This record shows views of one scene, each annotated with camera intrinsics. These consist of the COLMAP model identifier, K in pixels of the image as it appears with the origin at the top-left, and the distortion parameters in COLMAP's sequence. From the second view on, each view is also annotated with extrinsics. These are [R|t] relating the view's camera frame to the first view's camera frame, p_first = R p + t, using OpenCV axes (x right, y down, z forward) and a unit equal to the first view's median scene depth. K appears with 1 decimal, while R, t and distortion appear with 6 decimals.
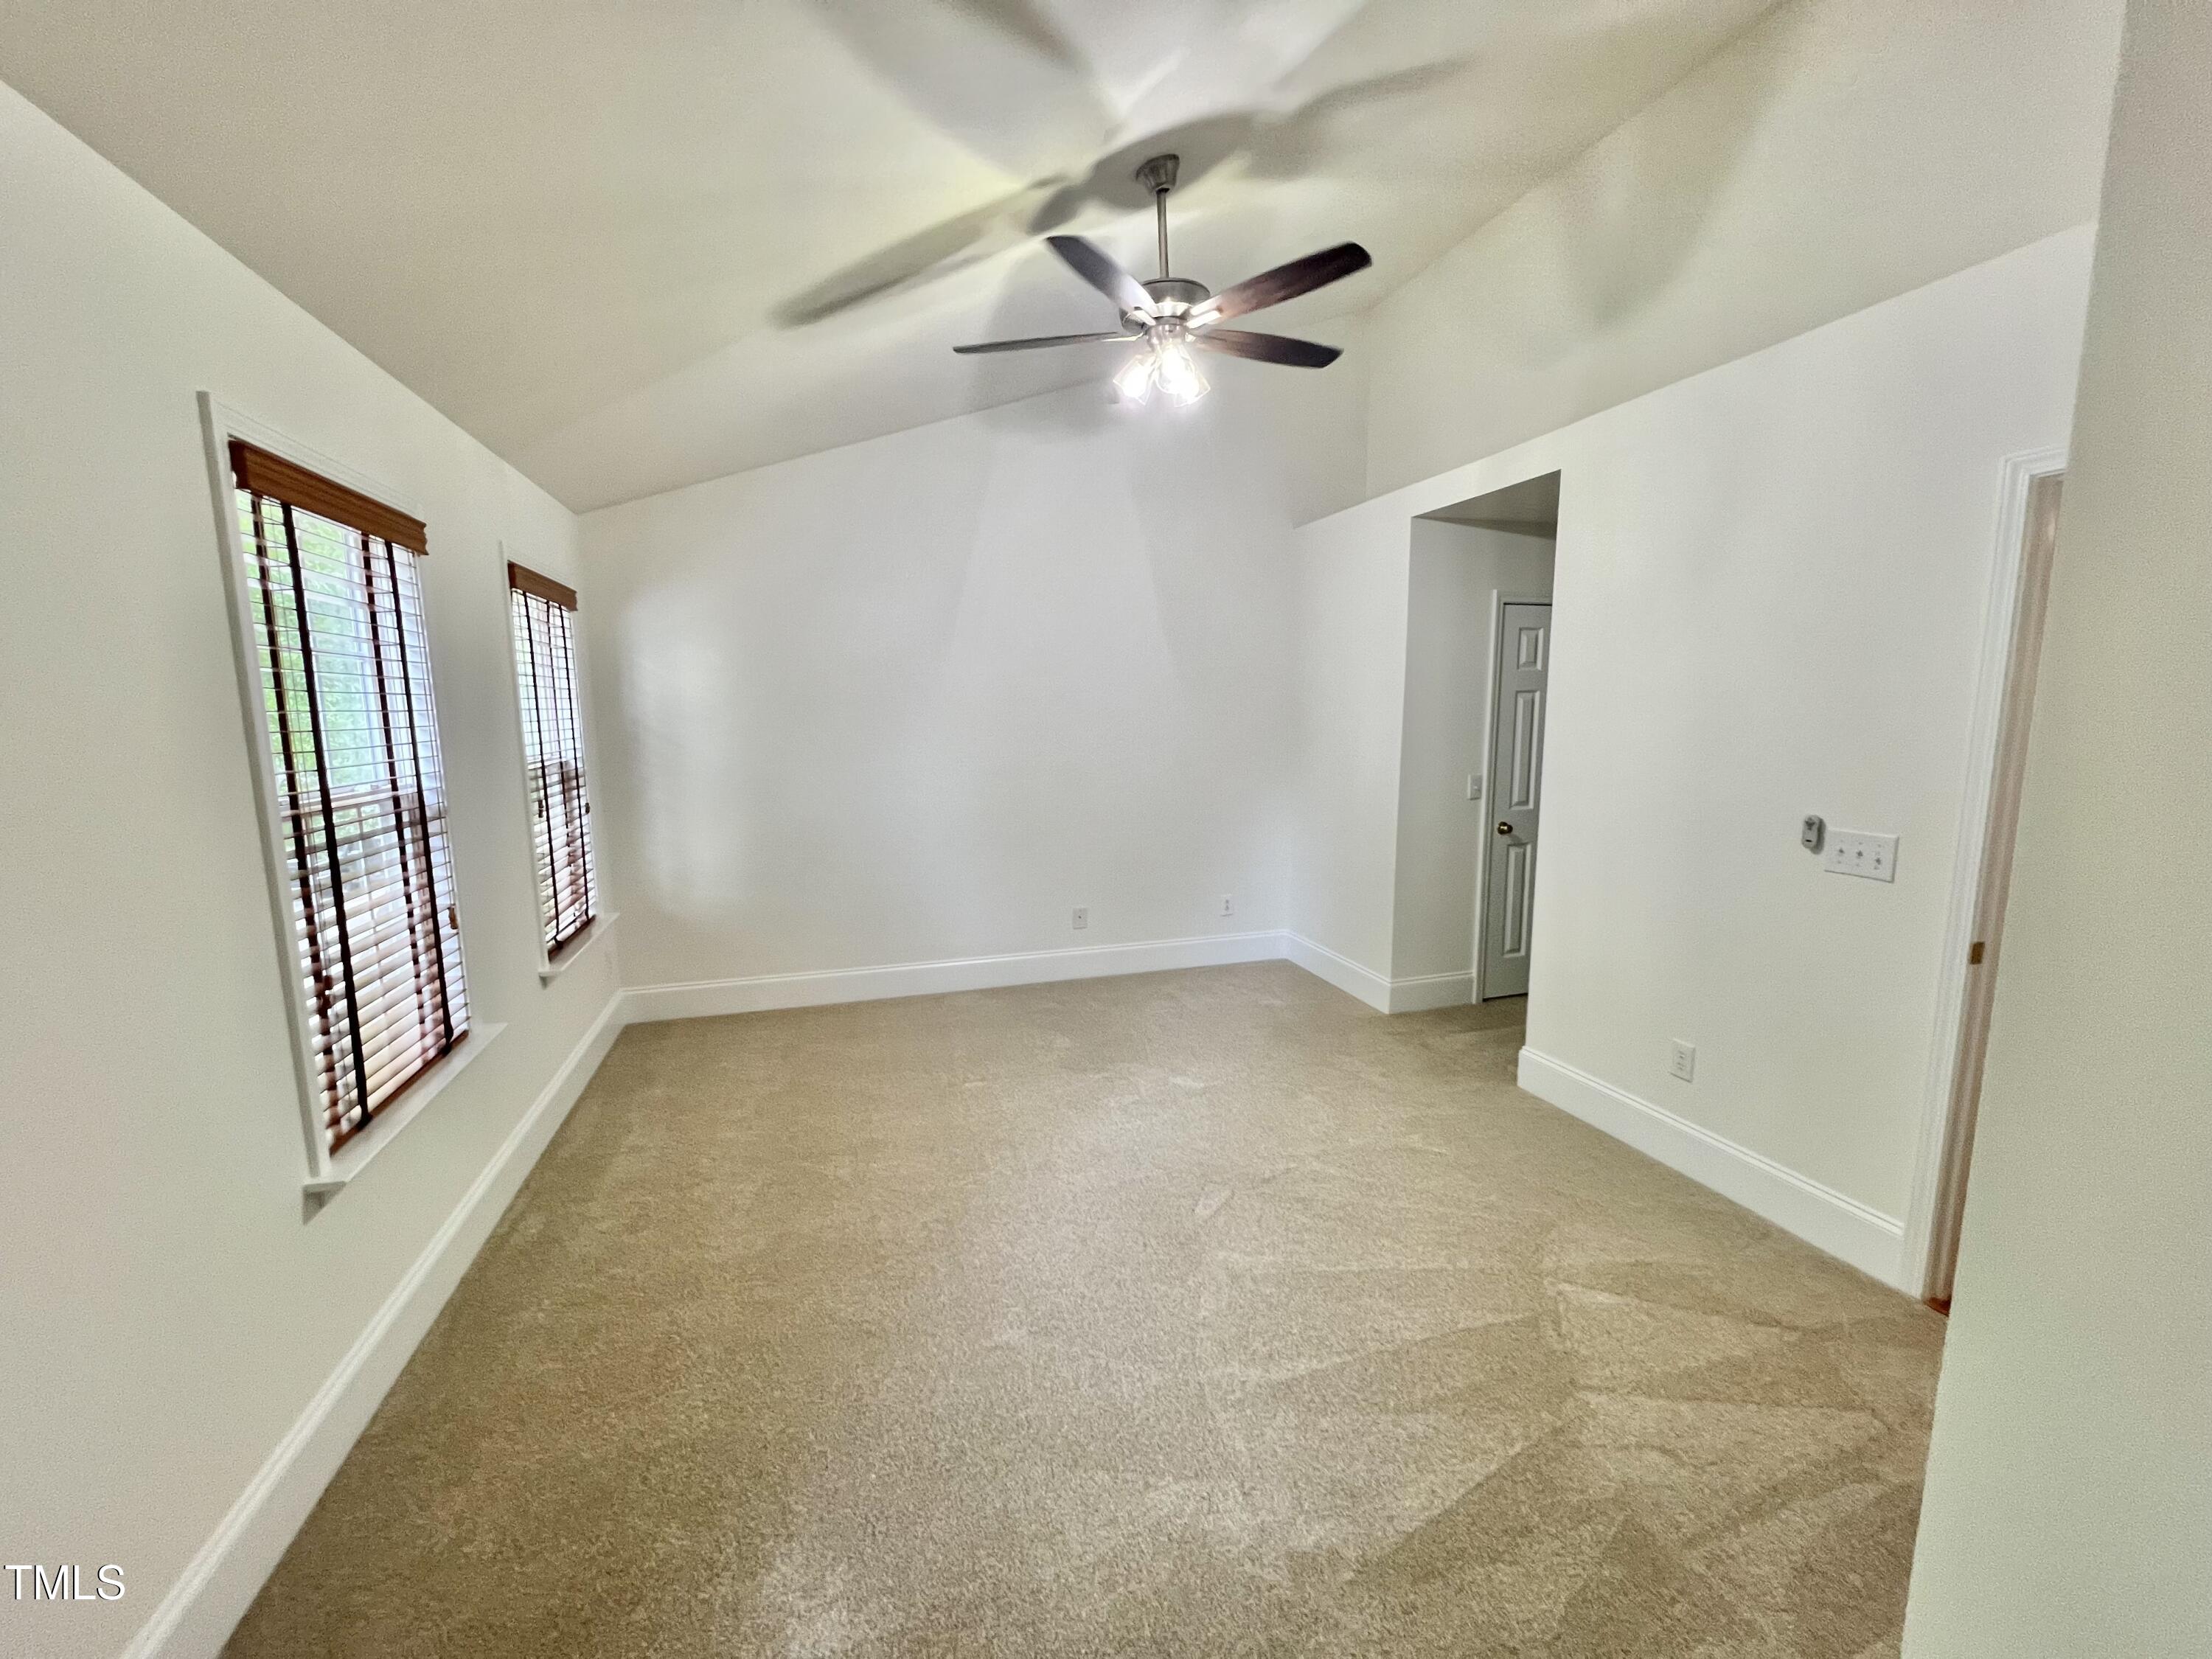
lens RADIAL K [[884.2, 0, 1109.2], [0, 884.2, 821.9], [0, 0, 1]] dist [-0.000175, 0.000269]
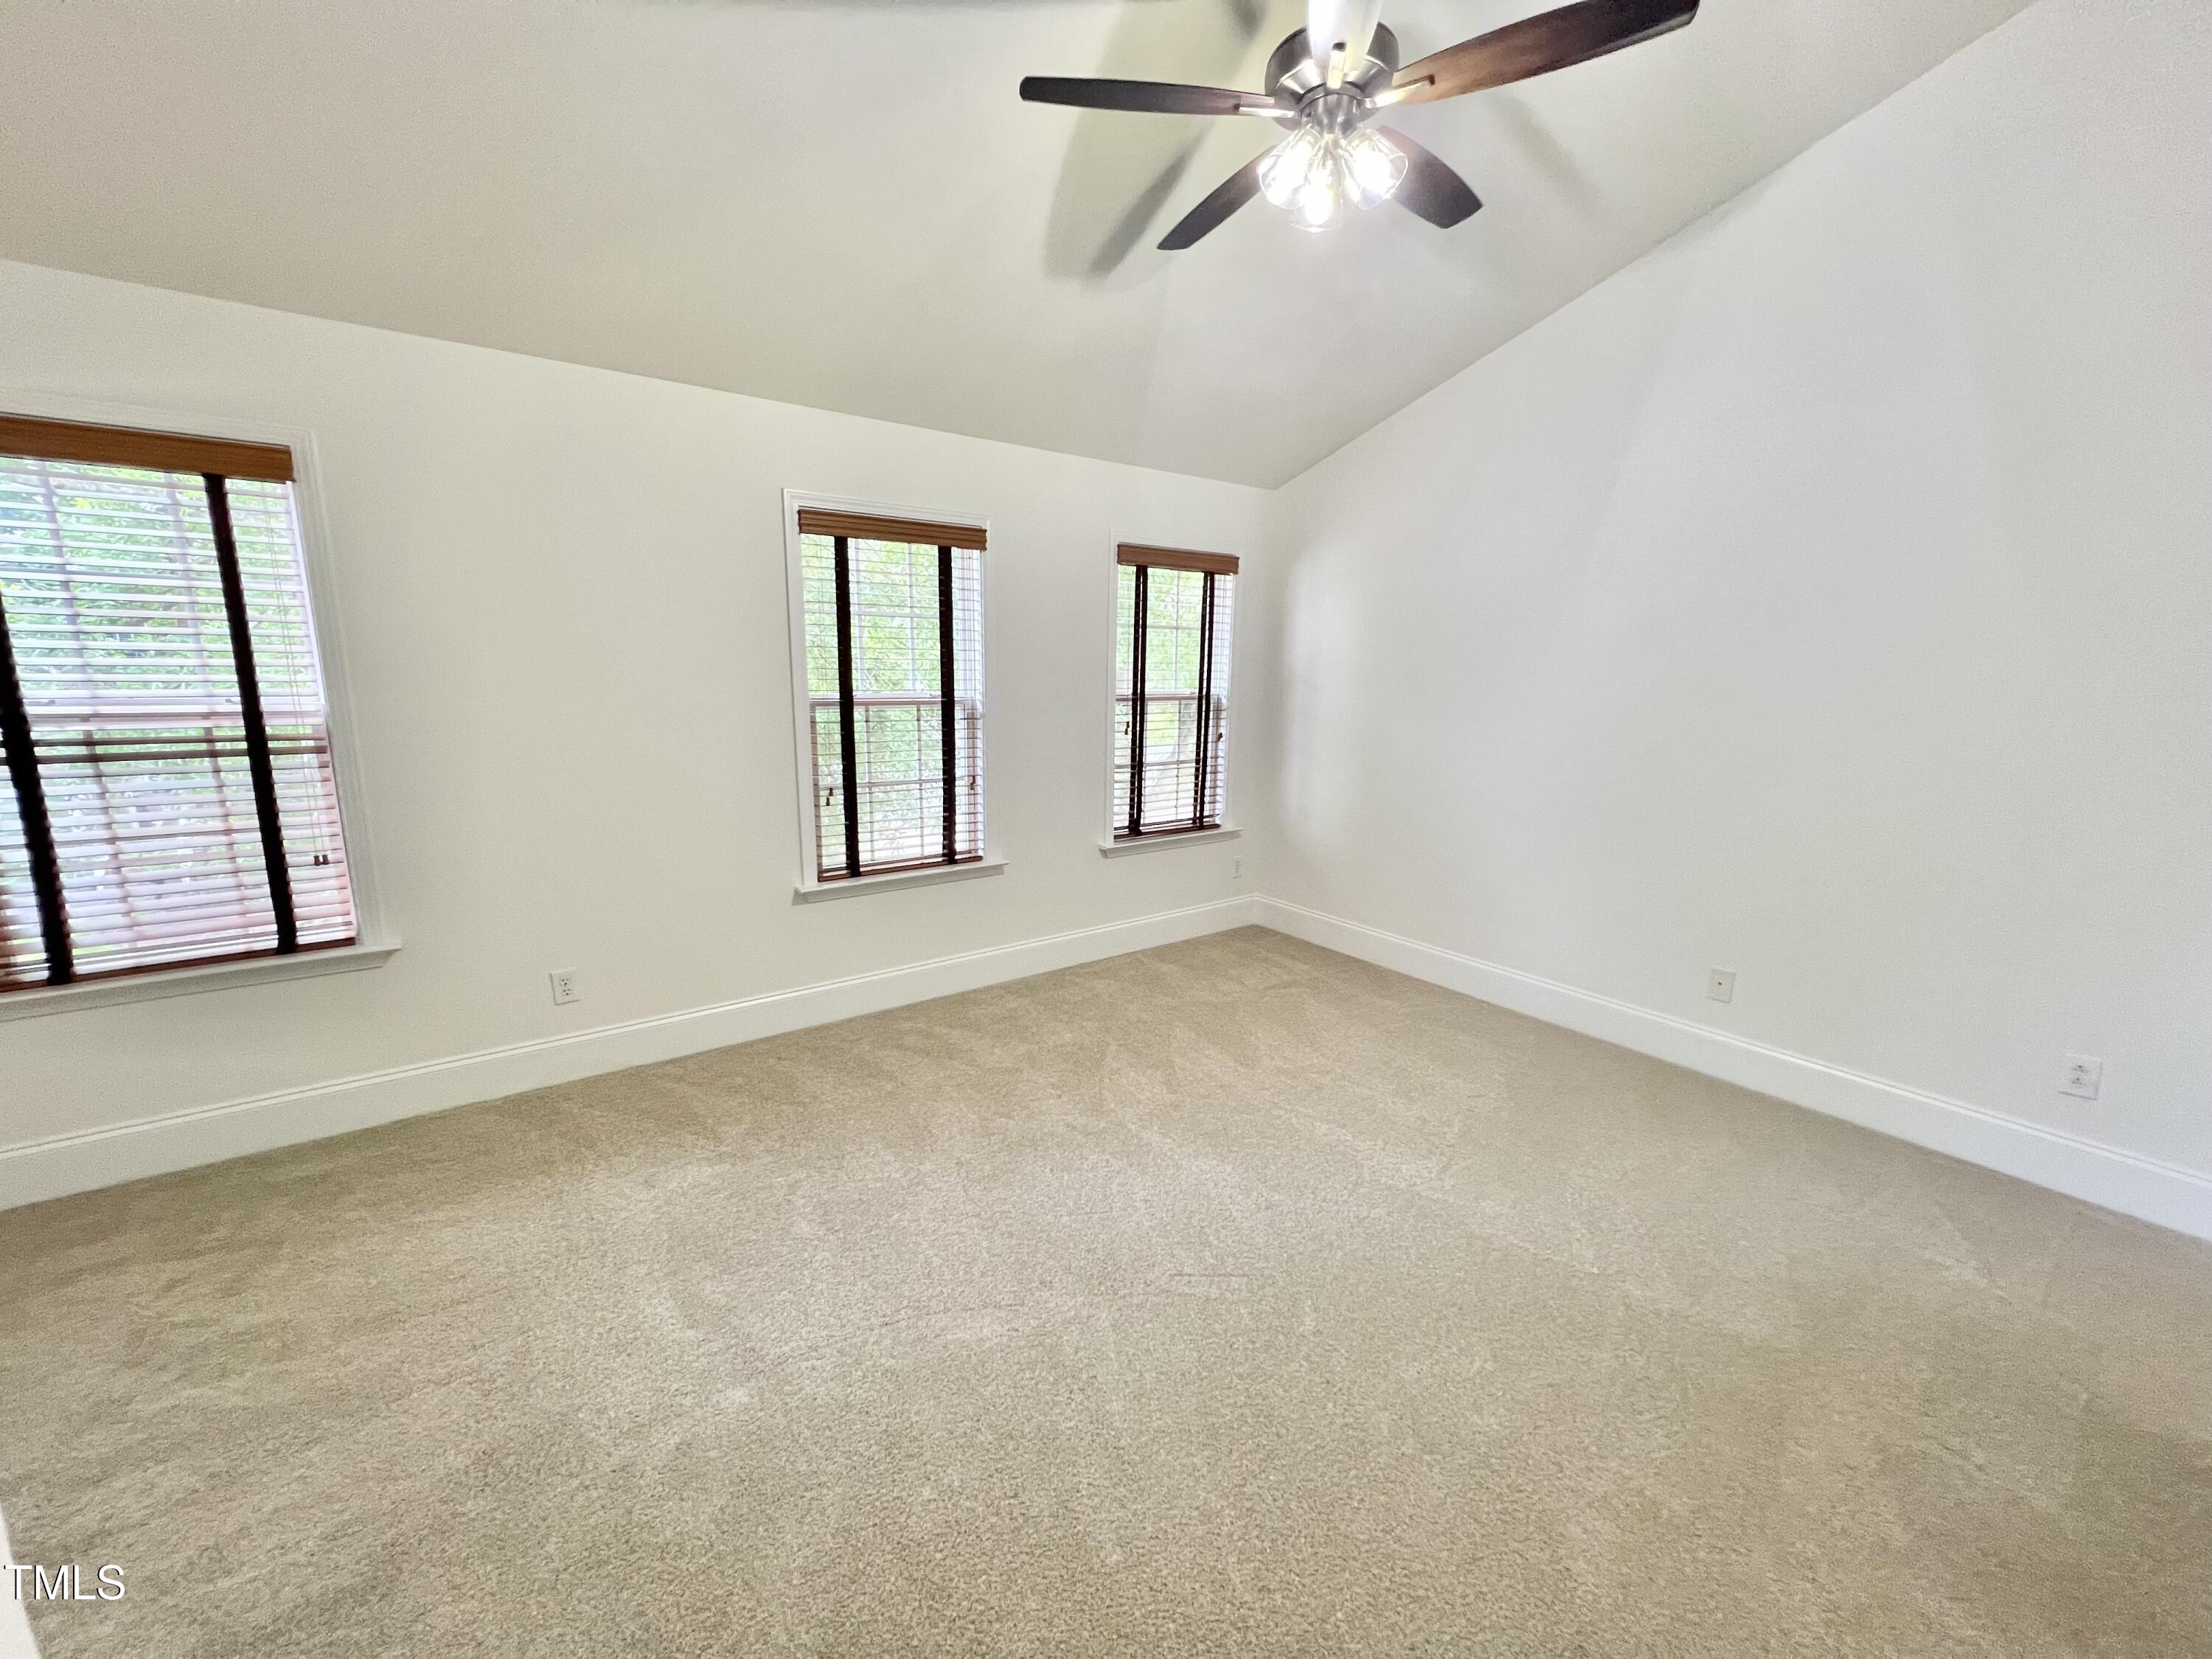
lens RADIAL K [[884.2, 0, 1102.3], [0, 884.2, 830.8], [0, 0, 1]] dist [-0.000175, 0.000269]
pose [[0.319011, 0.184875, -0.929545, 0.476261], [-0.136878, 0.979494, 0.147835, -0.042633], [0.937815, 0.080073, 0.337775, 0.399893]]
